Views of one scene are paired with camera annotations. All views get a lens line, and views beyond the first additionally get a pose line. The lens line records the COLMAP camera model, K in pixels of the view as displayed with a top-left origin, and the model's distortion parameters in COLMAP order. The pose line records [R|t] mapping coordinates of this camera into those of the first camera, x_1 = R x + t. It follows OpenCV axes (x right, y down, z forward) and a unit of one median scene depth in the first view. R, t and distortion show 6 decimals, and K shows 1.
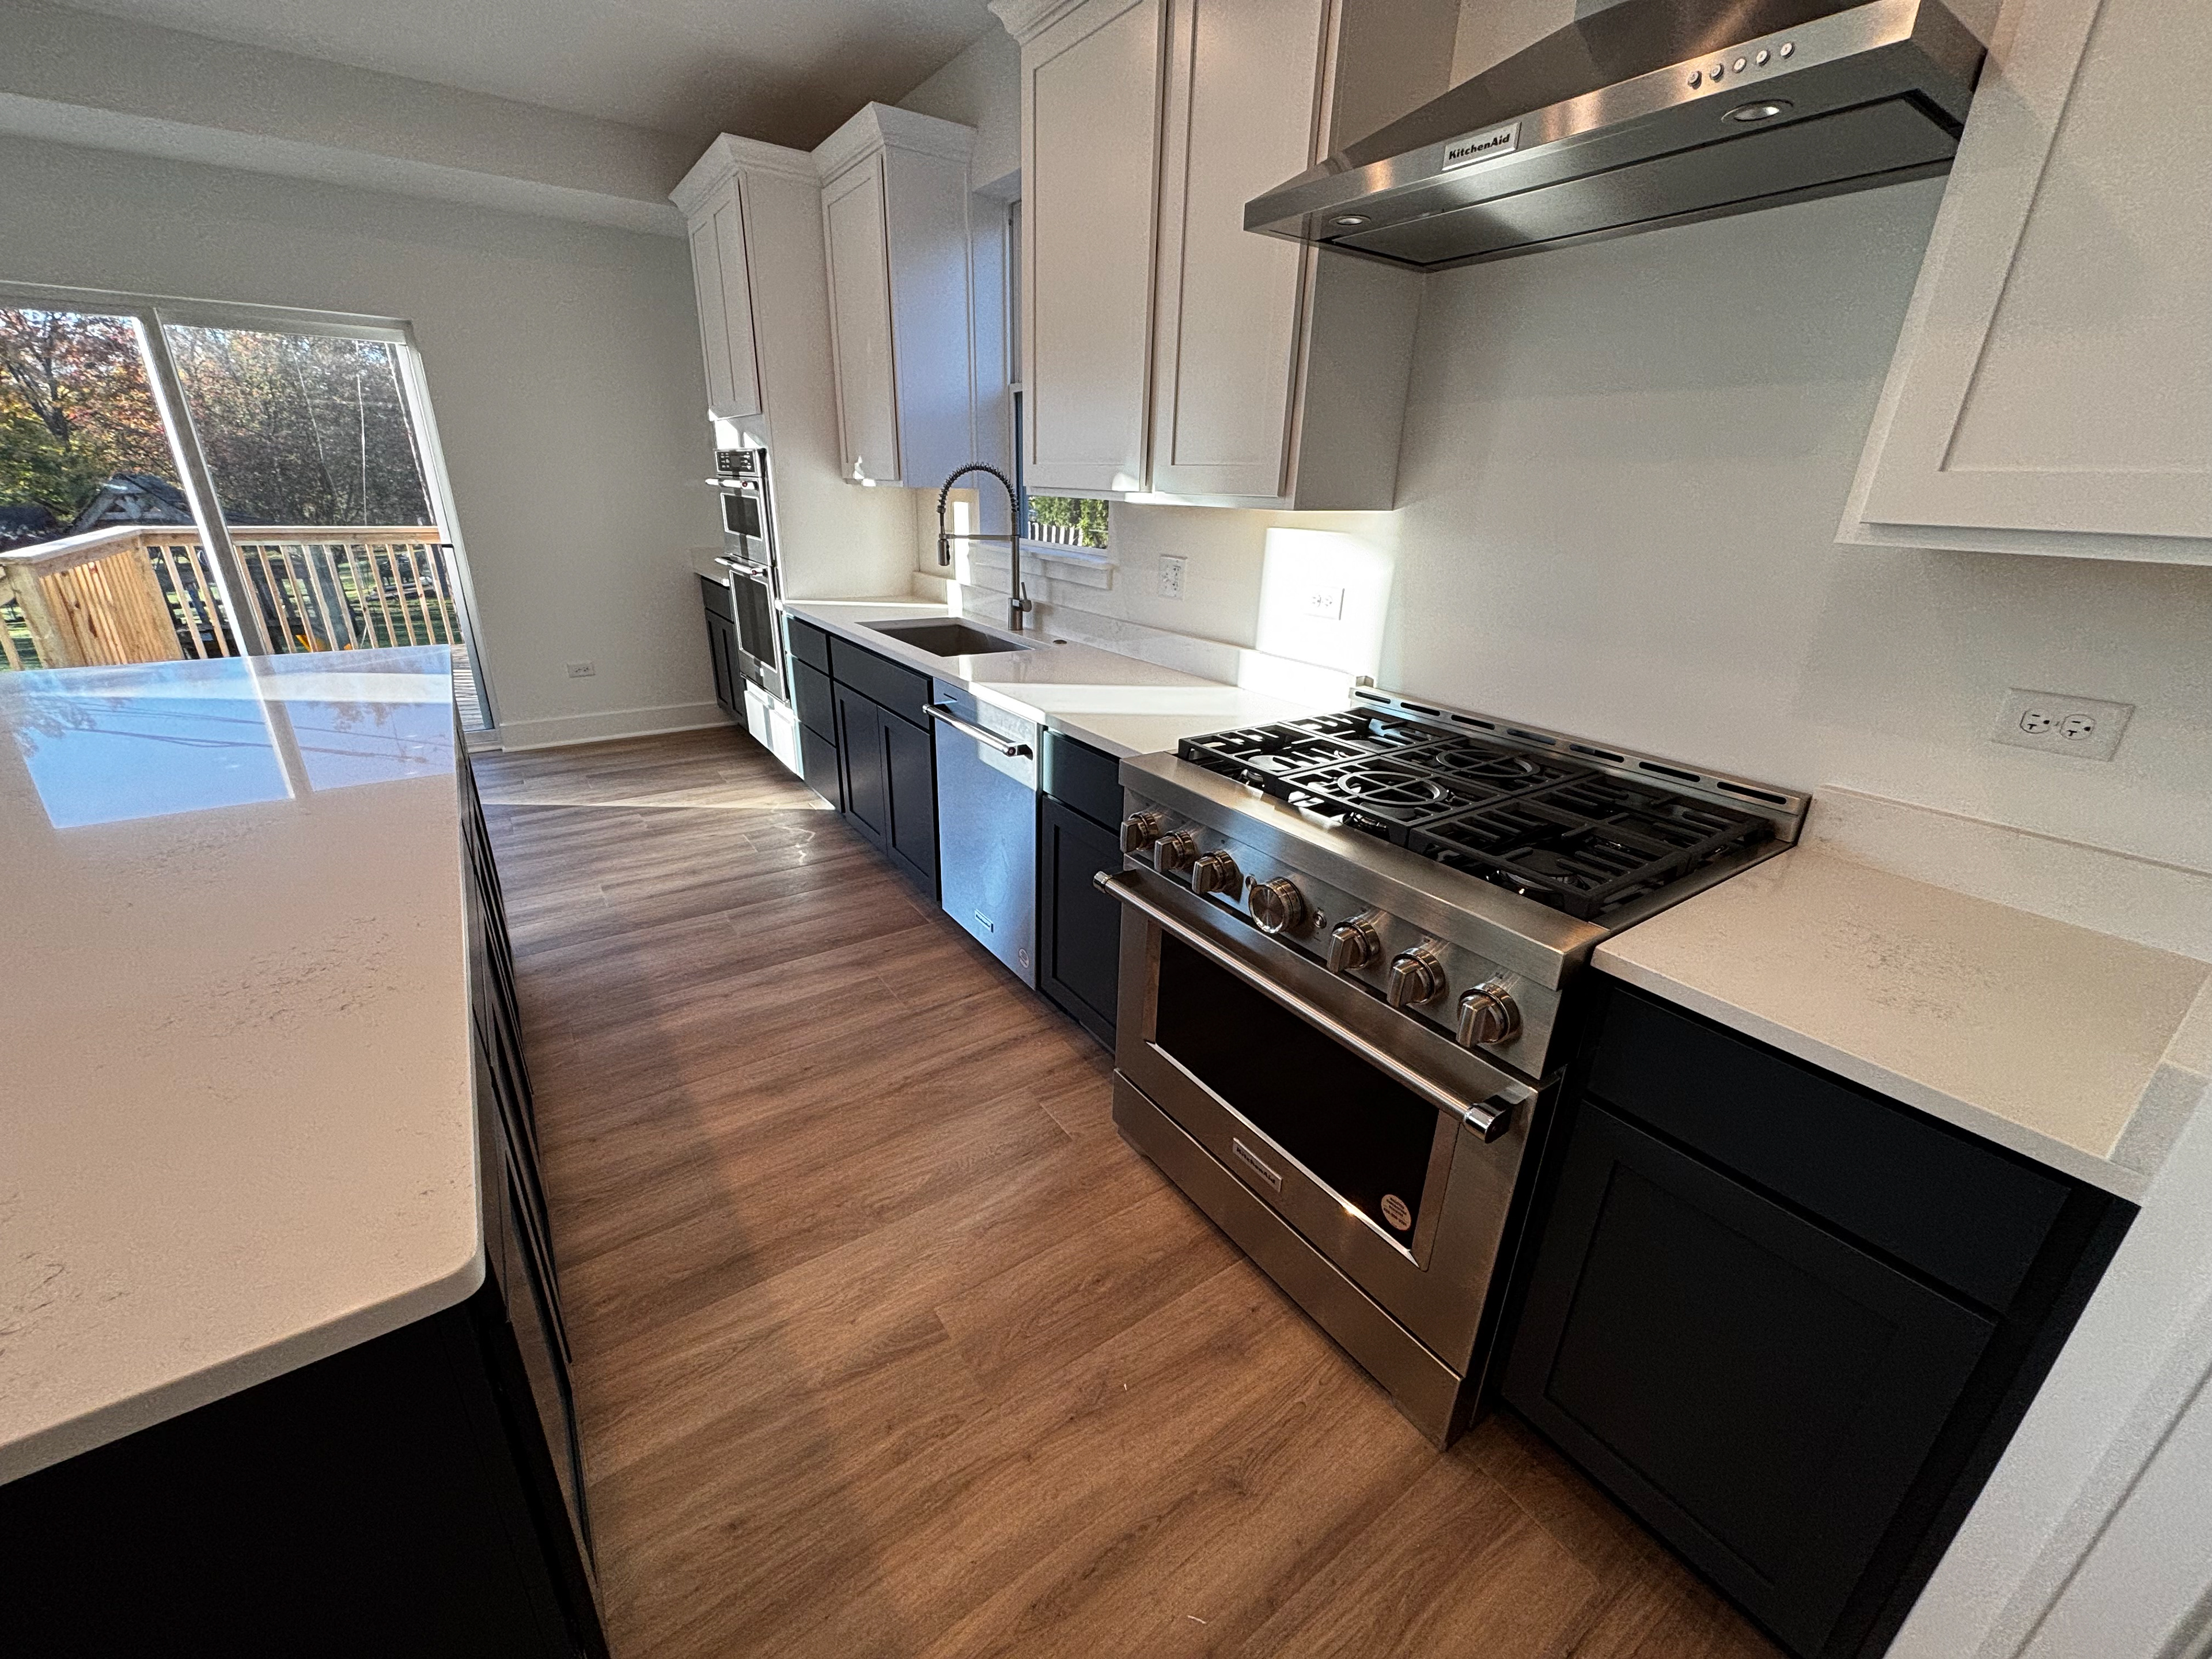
lens RADIAL K [[896.2, 0, 1097.0], [0, 896.2, 827.9], [0, 0, 1]] dist [0.001769, 0.000723]
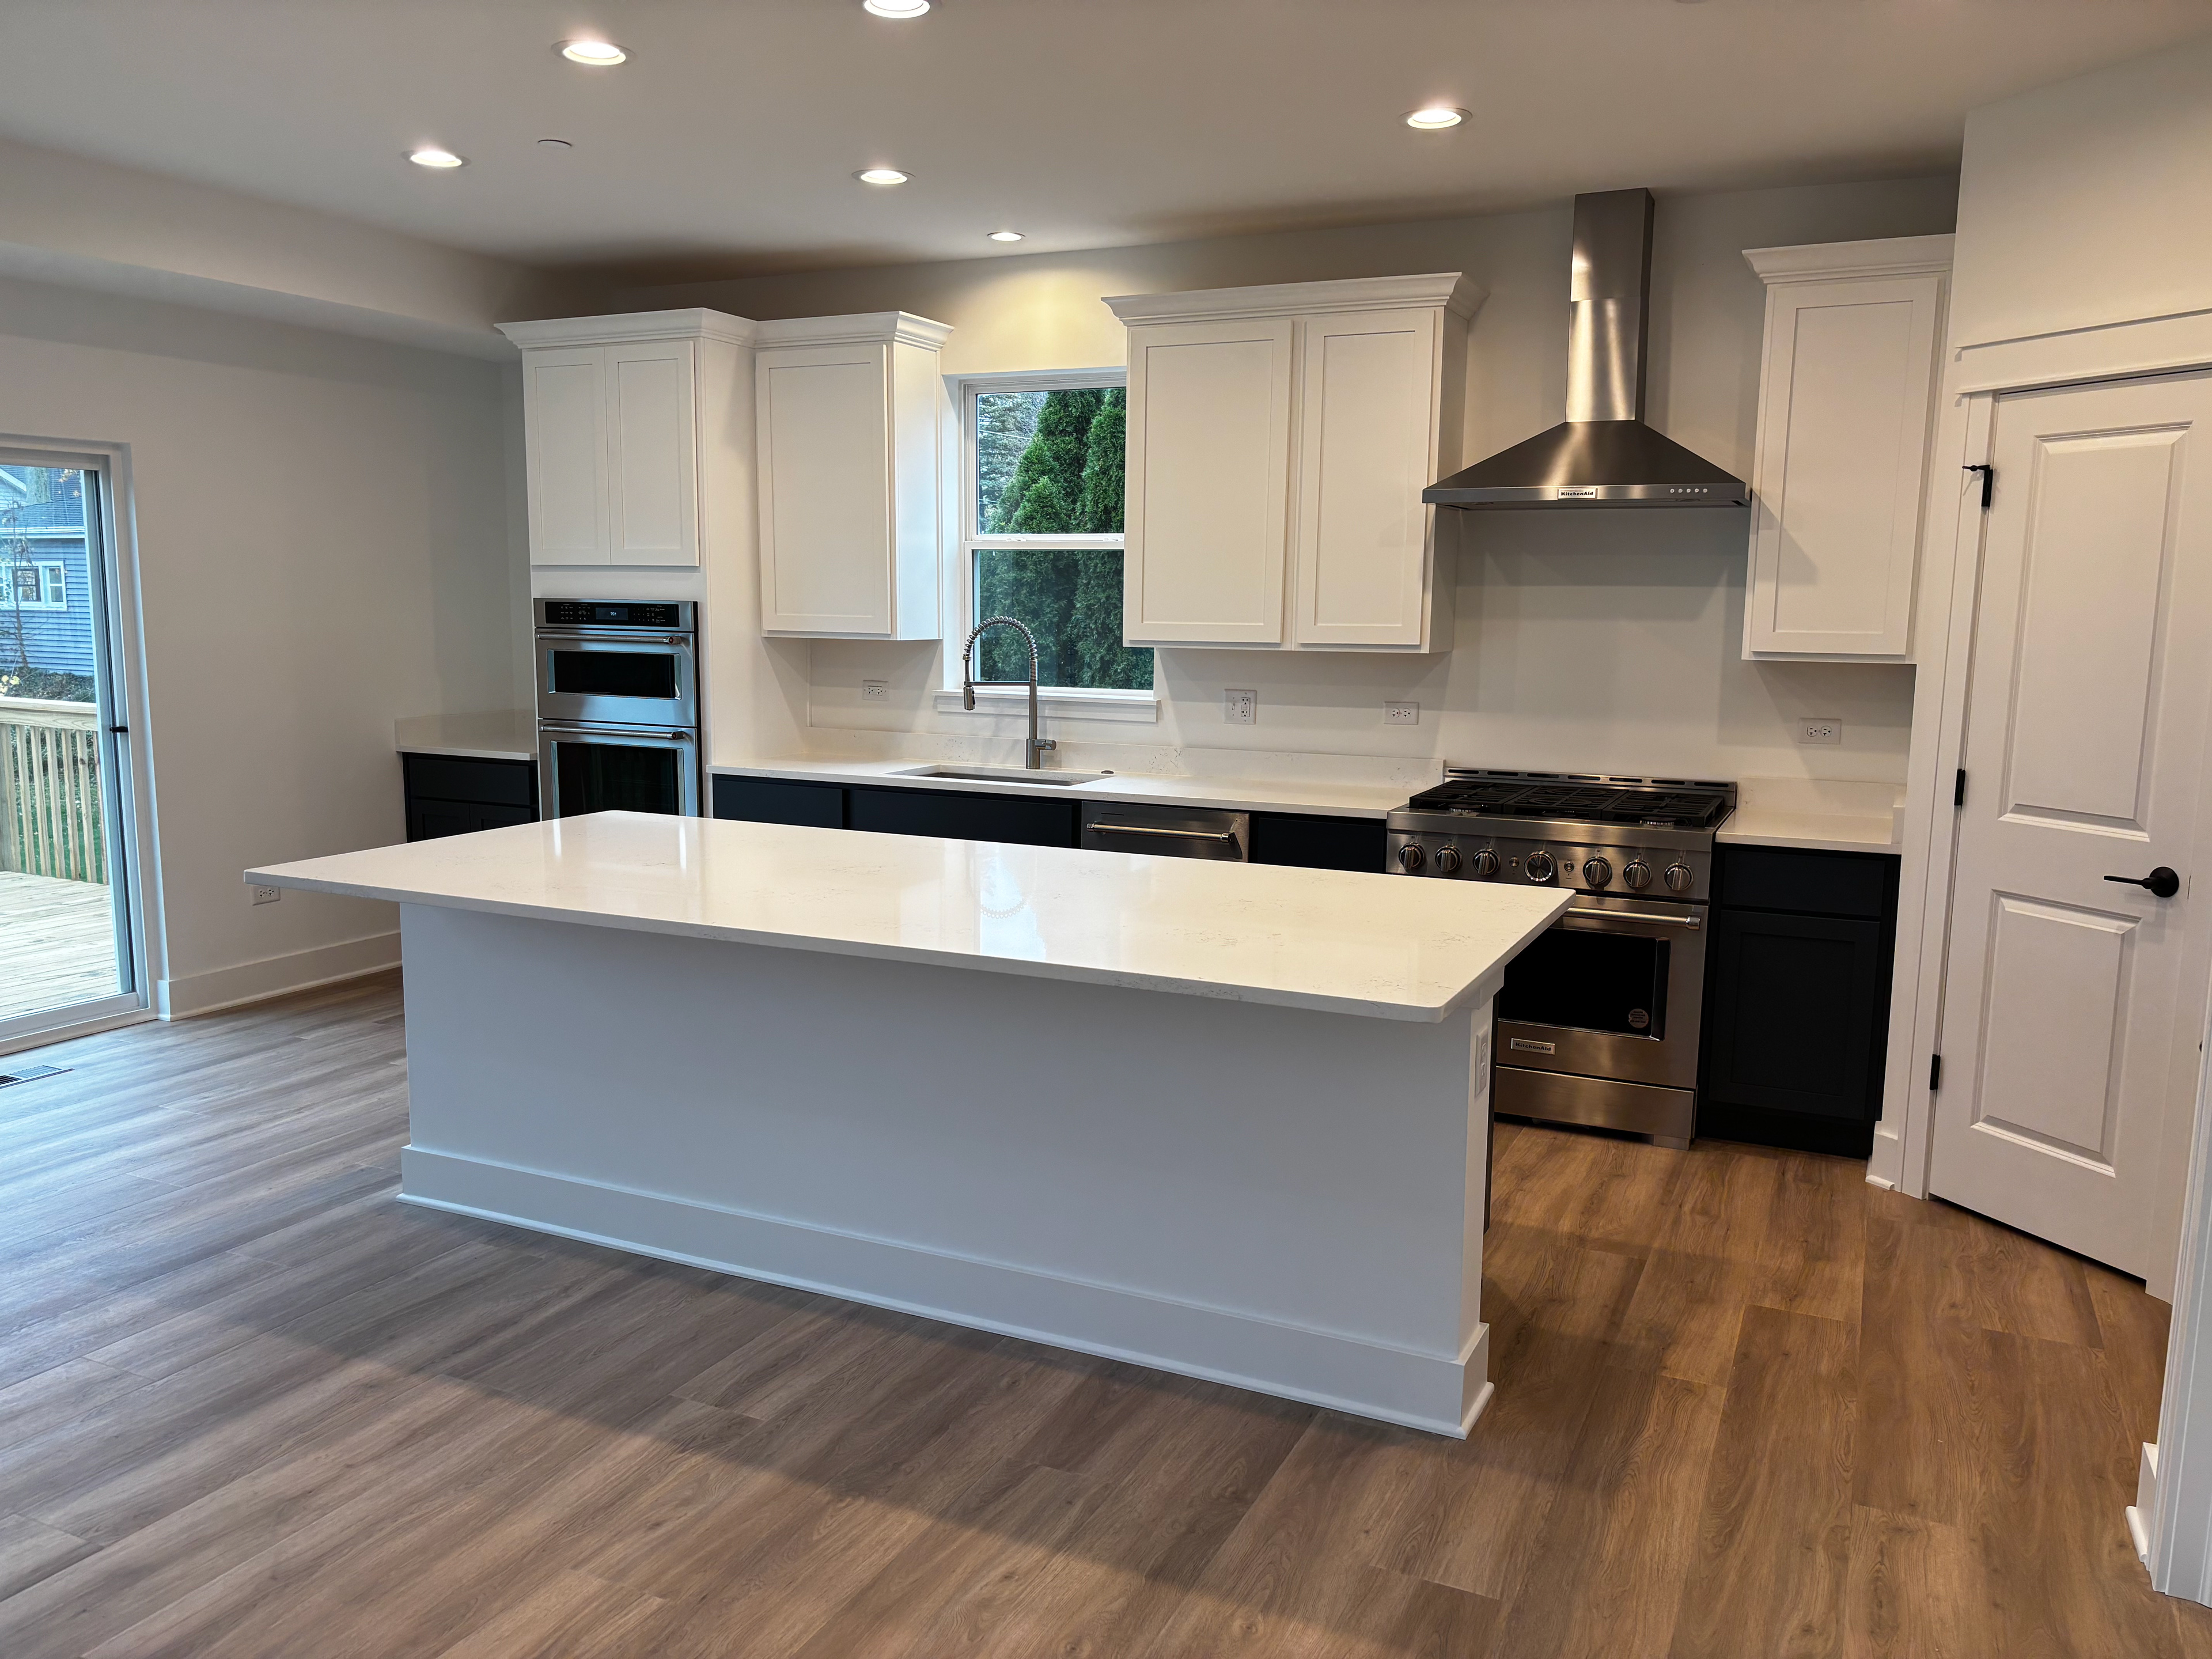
lens RADIAL K [[1677.6, 0, 1092.4], [0, 1677.6, 834.2], [0, 0, 1]] dist [0.028556, -0.013808]
pose [[0.867025, -0.087177, 0.490580, -1.312212], [0.191966, 0.967014, -0.167430, 0.246598], [-0.459801, 0.239341, 0.855160, -0.867942]]
